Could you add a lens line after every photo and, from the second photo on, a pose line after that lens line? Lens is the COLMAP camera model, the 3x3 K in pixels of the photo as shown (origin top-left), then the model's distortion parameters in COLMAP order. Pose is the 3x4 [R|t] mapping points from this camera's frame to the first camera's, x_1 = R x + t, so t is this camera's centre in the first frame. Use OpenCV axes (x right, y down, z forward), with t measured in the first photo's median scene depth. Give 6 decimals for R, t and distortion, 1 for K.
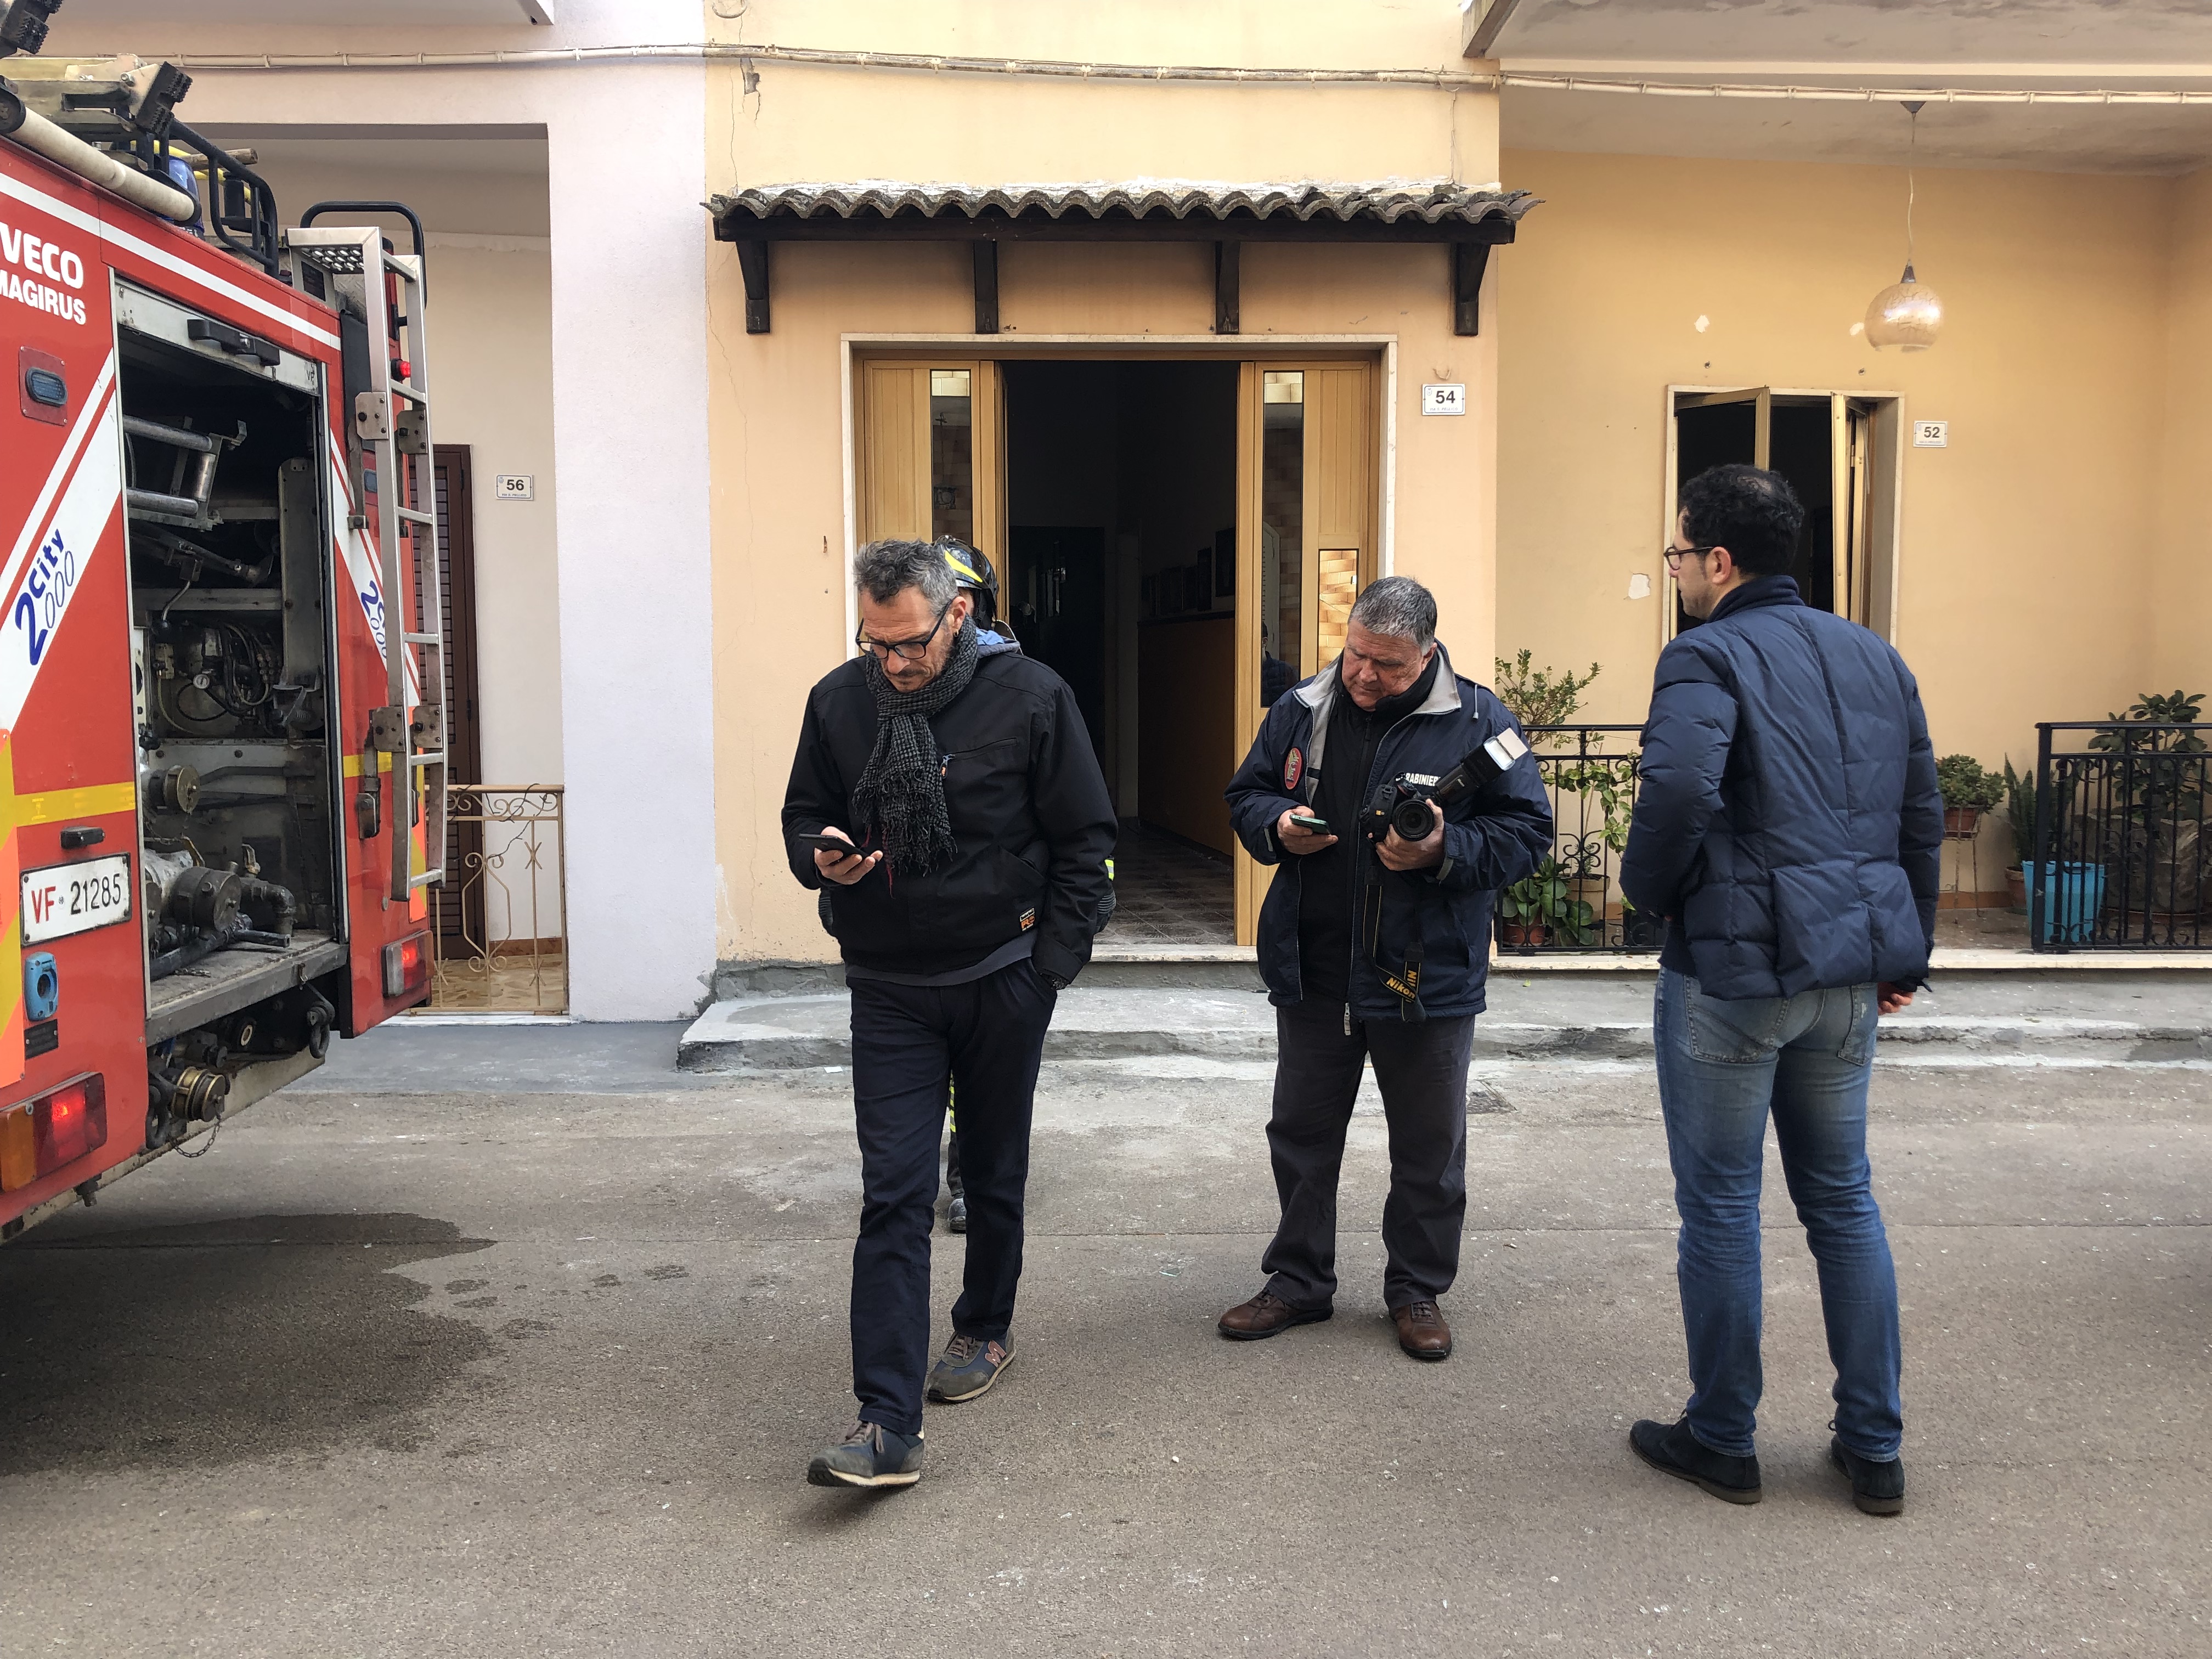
lens RADIAL K [[1832.4, 0, 1106.0], [0, 1832.4, 829.5], [0, 0, 1]] dist [0.033952, -0.064729]
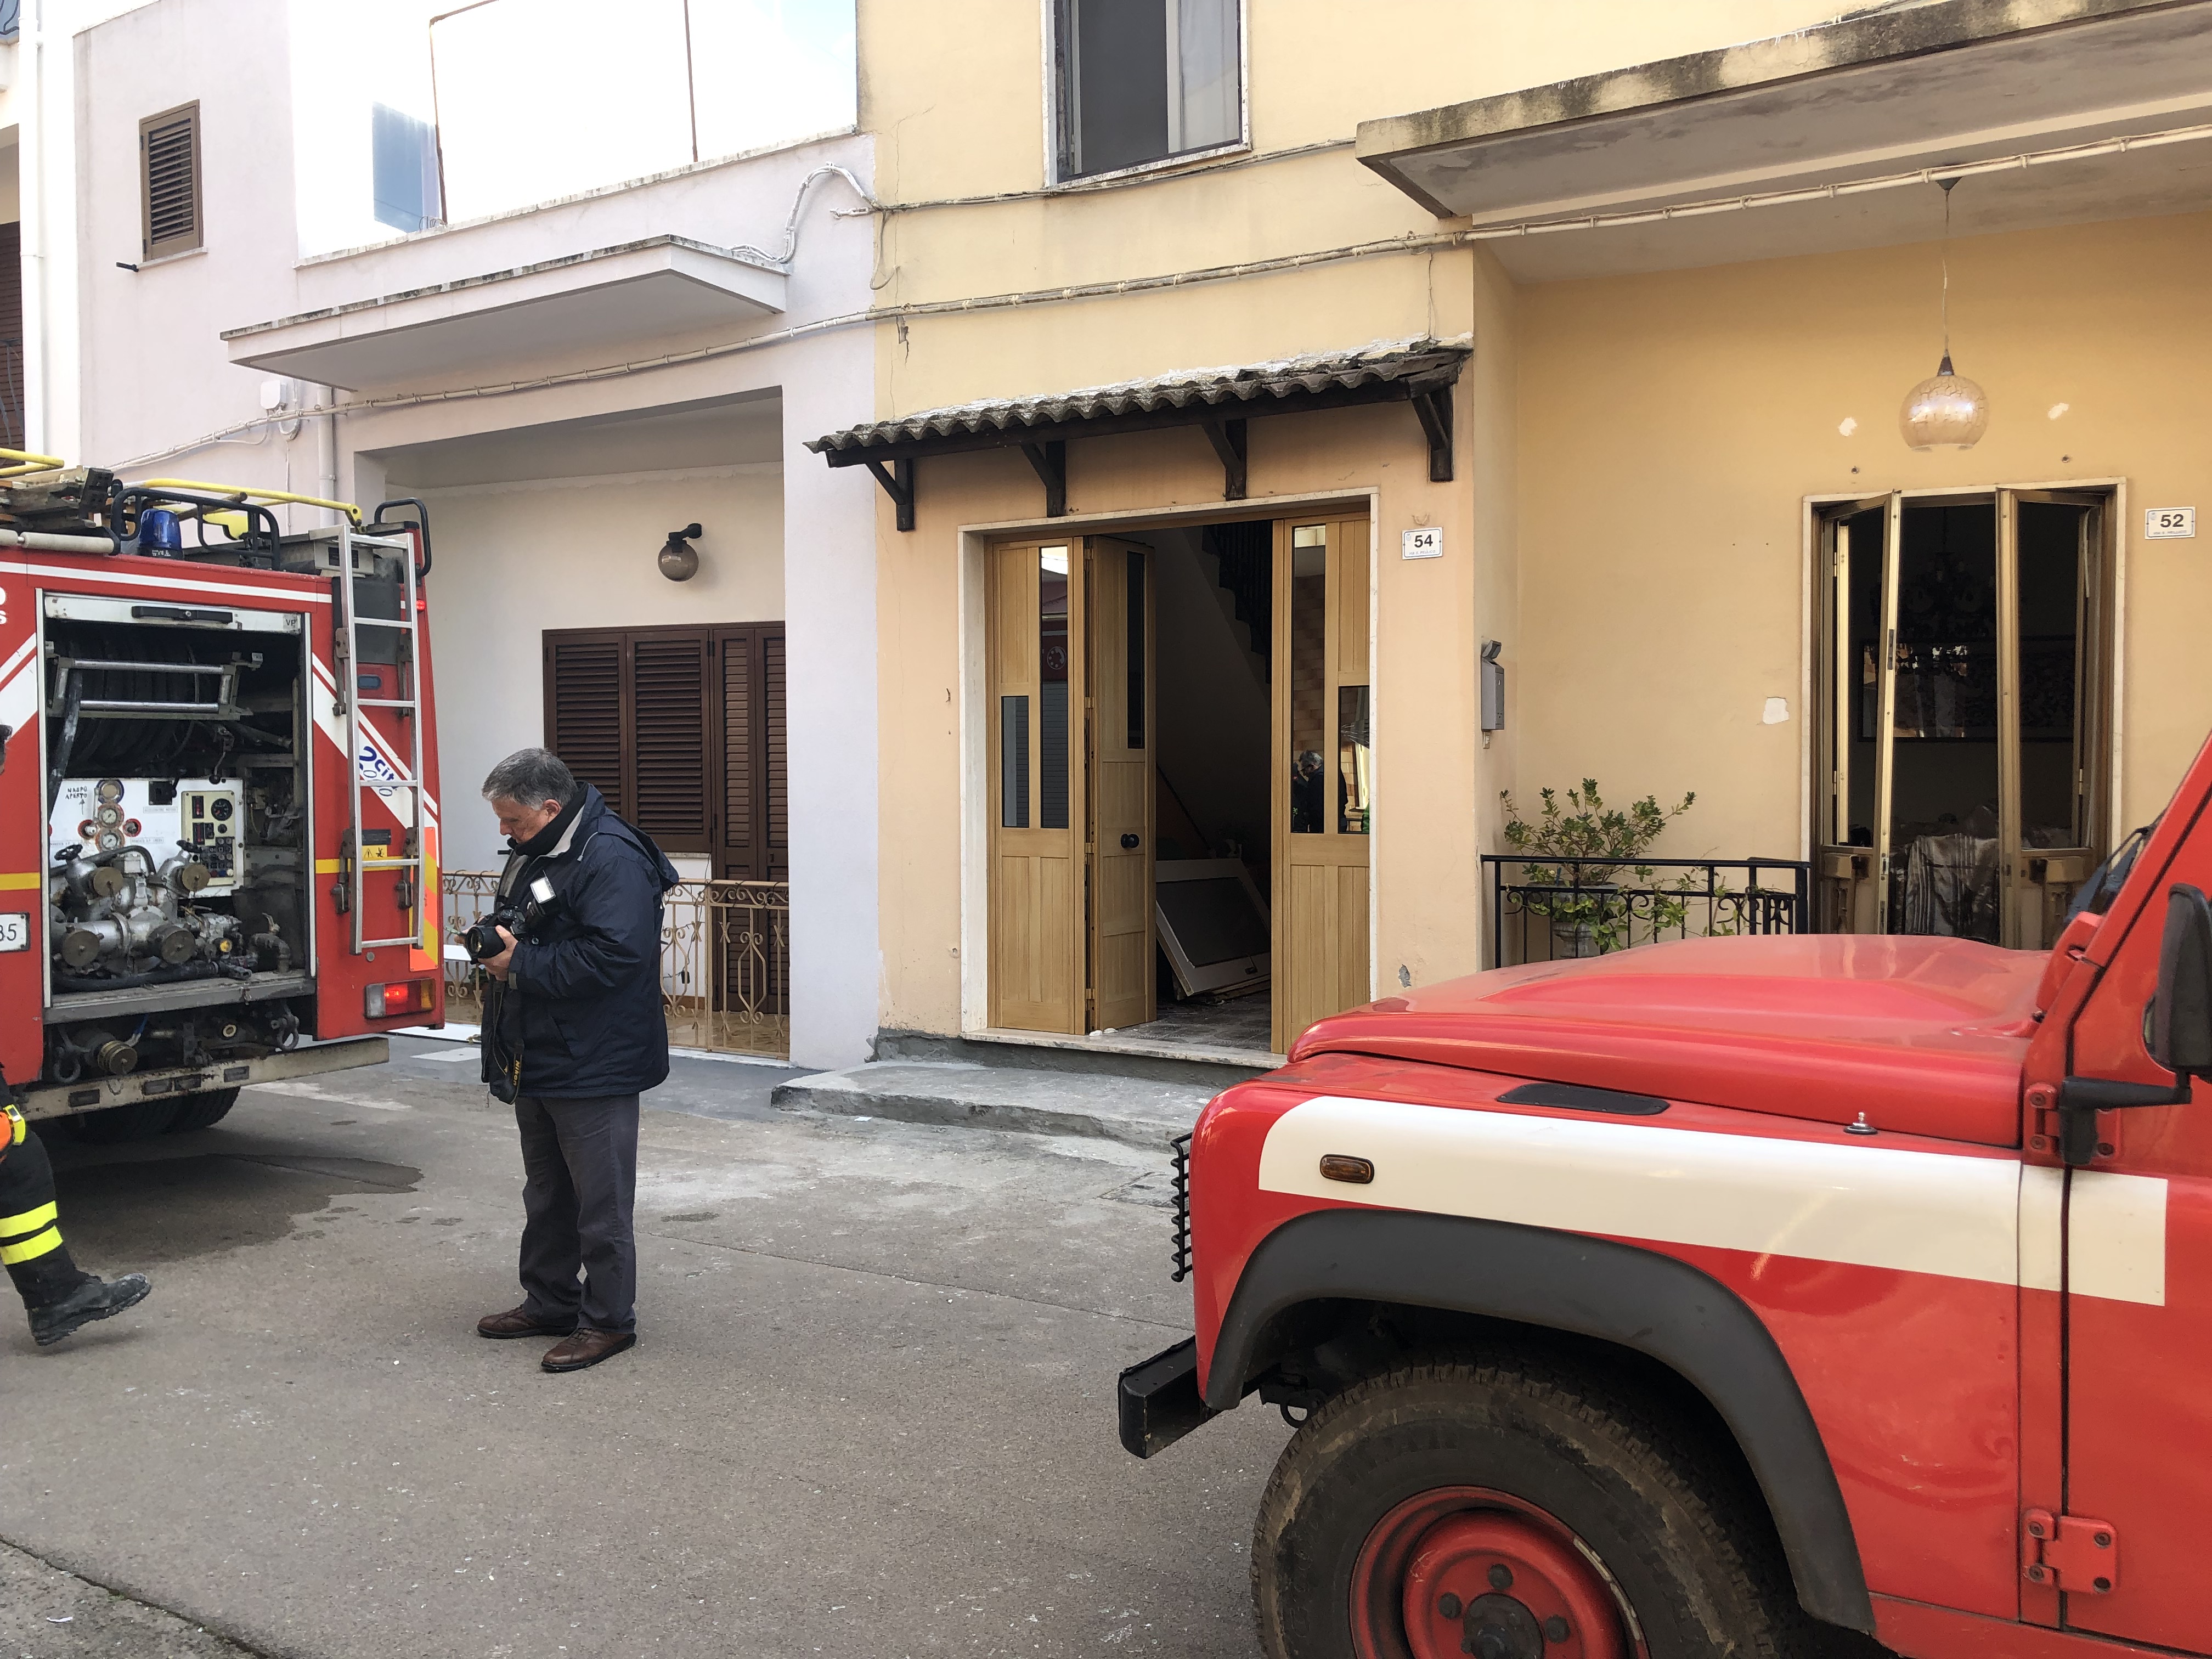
lens RADIAL K [[1856.0, 0, 1106.0], [0, 1856.0, 829.5], [0, 0, 1]] dist [0.139762, -0.265383]
pose [[0.829368, 0.018486, -0.558397, 0.641748], [-0.048199, 0.998094, -0.038546, -0.022540], [0.556620, 0.058883, 0.828678, 0.028823]]
